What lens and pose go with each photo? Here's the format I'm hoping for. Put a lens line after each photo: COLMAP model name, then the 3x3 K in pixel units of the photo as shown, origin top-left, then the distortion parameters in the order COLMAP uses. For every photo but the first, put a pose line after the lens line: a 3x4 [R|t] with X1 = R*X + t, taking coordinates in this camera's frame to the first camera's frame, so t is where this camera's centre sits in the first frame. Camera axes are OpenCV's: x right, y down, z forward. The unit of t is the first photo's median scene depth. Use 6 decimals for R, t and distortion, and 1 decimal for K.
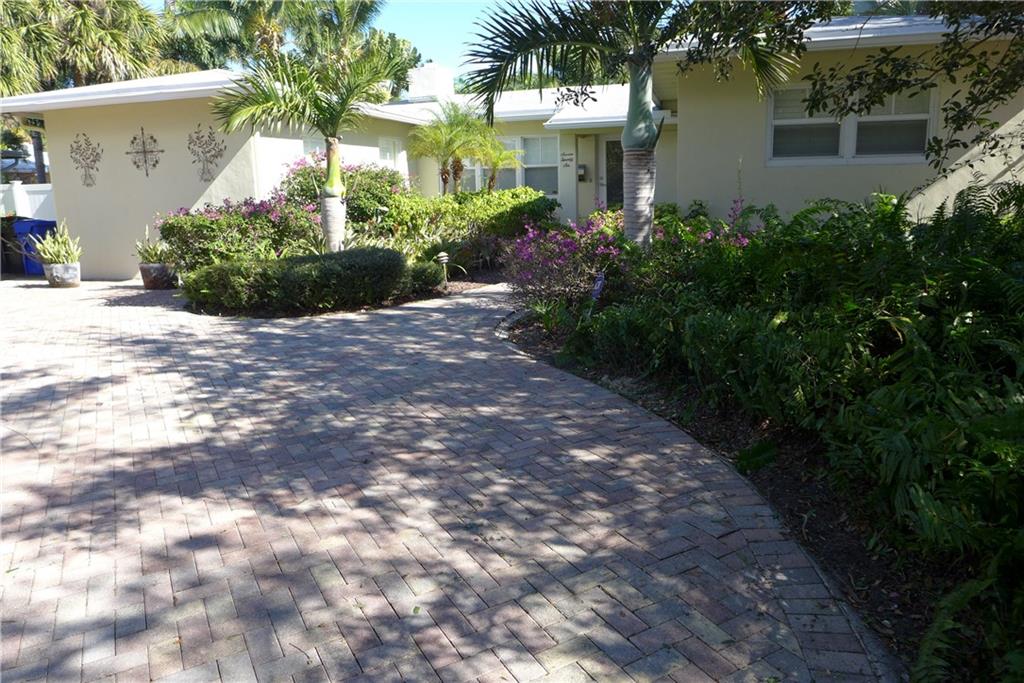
lens RADIAL K [[712.9, 0, 506.8], [0, 712.9, 340.5], [0, 0, 1]] dist [-0.062902, 0.028440]
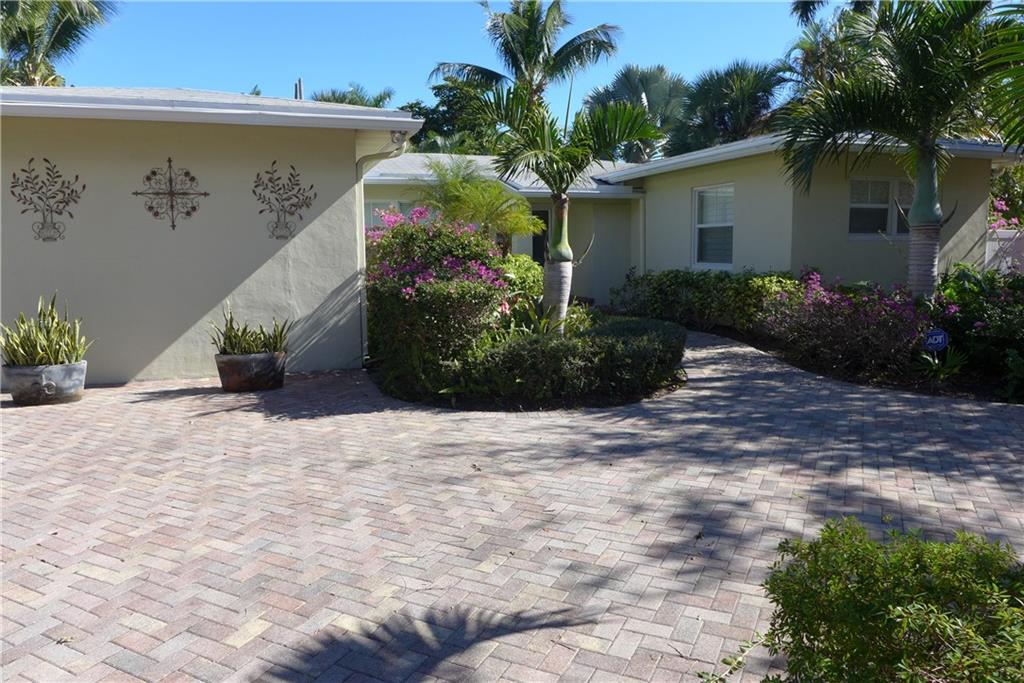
lens RADIAL K [[712.9, 0, 508.8], [0, 712.9, 332.3], [0, 0, 1]] dist [-0.062902, 0.028440]
pose [[0.821859, -0.048425, 0.567630, -0.879458], [0.109444, 0.991242, -0.073897, -0.066275], [-0.559080, 0.122857, 0.819961, 0.369858]]
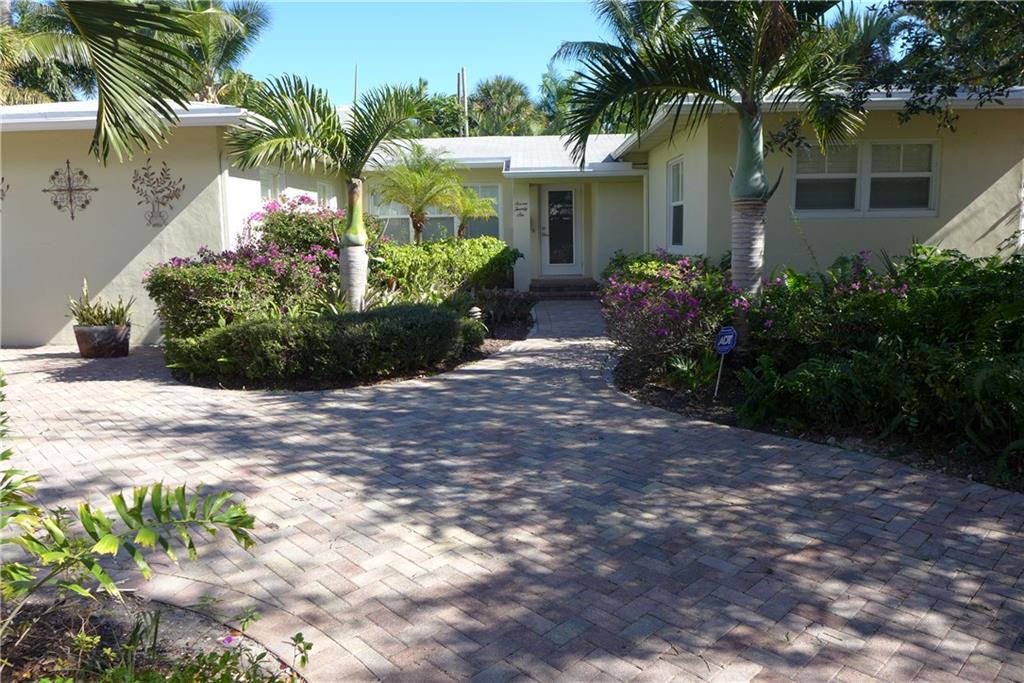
lens RADIAL K [[712.9, 0, 513.2], [0, 712.9, 331.1], [0, 0, 1]] dist [-0.062902, 0.028440]
pose [[0.965908, -0.027163, 0.257455, -0.315564], [0.047941, 0.996048, -0.074772, -0.026131], [-0.254407, 0.084566, 0.963393, 0.131112]]
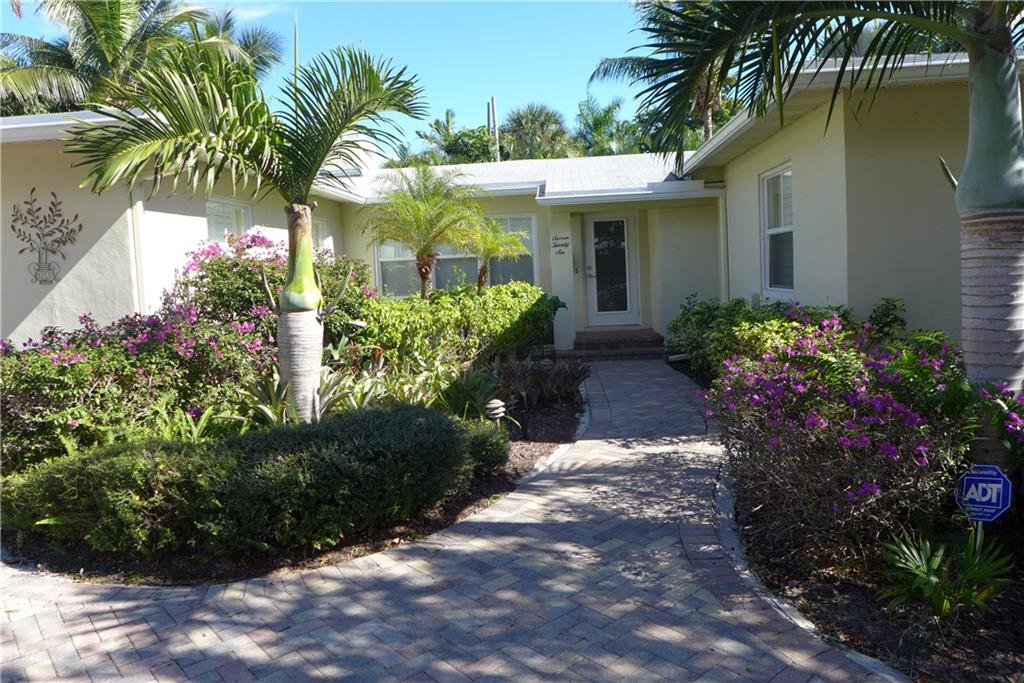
lens RADIAL K [[712.9, 0, 510.6], [0, 712.9, 328.4], [0, 0, 1]] dist [-0.062902, 0.028440]
pose [[0.978705, -0.034666, 0.202324, -0.219254], [0.062364, 0.989263, -0.132175, -0.117336], [-0.195569, 0.141978, 0.970358, 0.484904]]
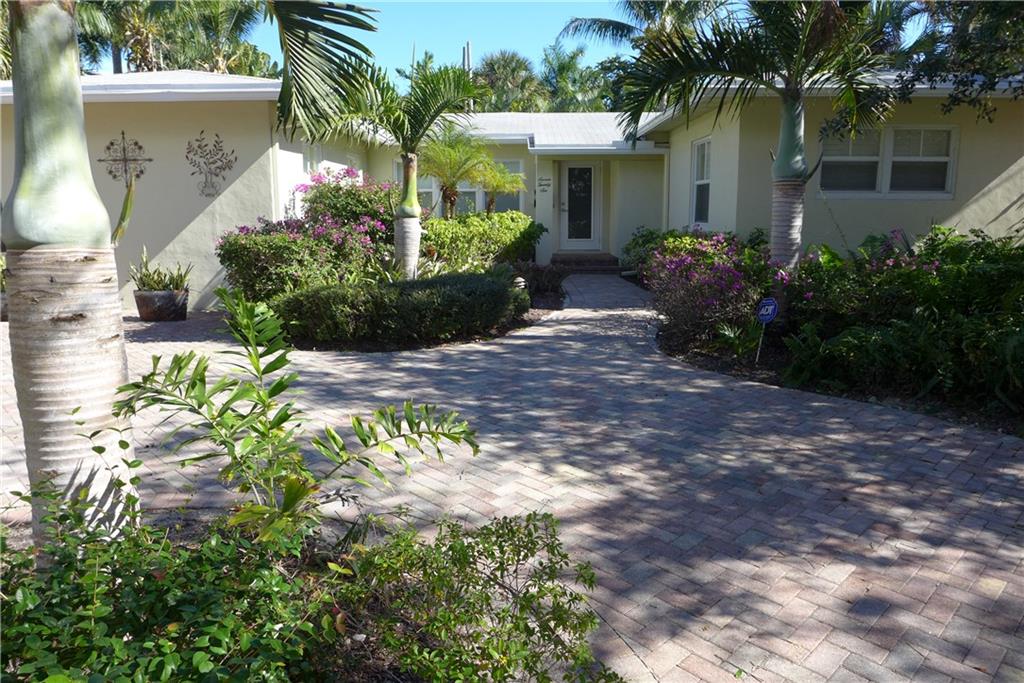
lens RADIAL K [[712.9, 0, 509.0], [0, 712.9, 333.4], [0, 0, 1]] dist [-0.062902, 0.028440]
pose [[0.963817, -0.023546, 0.265522, -0.408524], [0.034753, 0.998689, -0.037590, -0.015025], [-0.264288, 0.045457, 0.963372, 0.094106]]
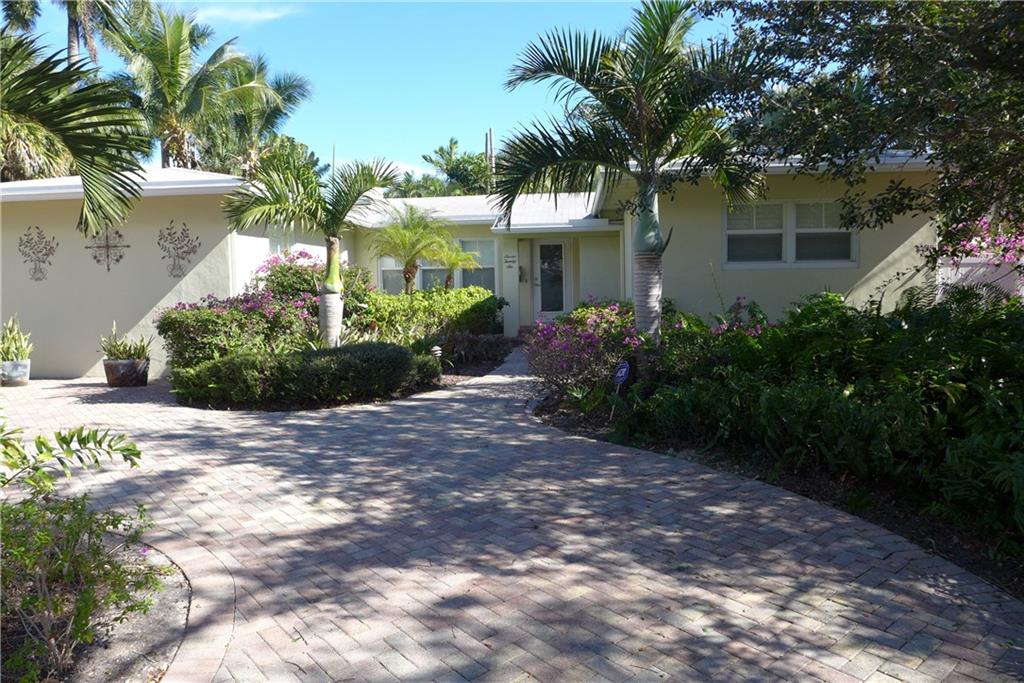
lens RADIAL K [[712.9, 0, 508.6], [0, 712.9, 334.8], [0, 0, 1]] dist [-0.062902, 0.028440]
pose [[0.982231, -0.005313, 0.187602, -0.206803], [0.032651, 0.989193, -0.142939, 0.014333], [-0.184815, 0.146524, 0.971789, -0.048357]]
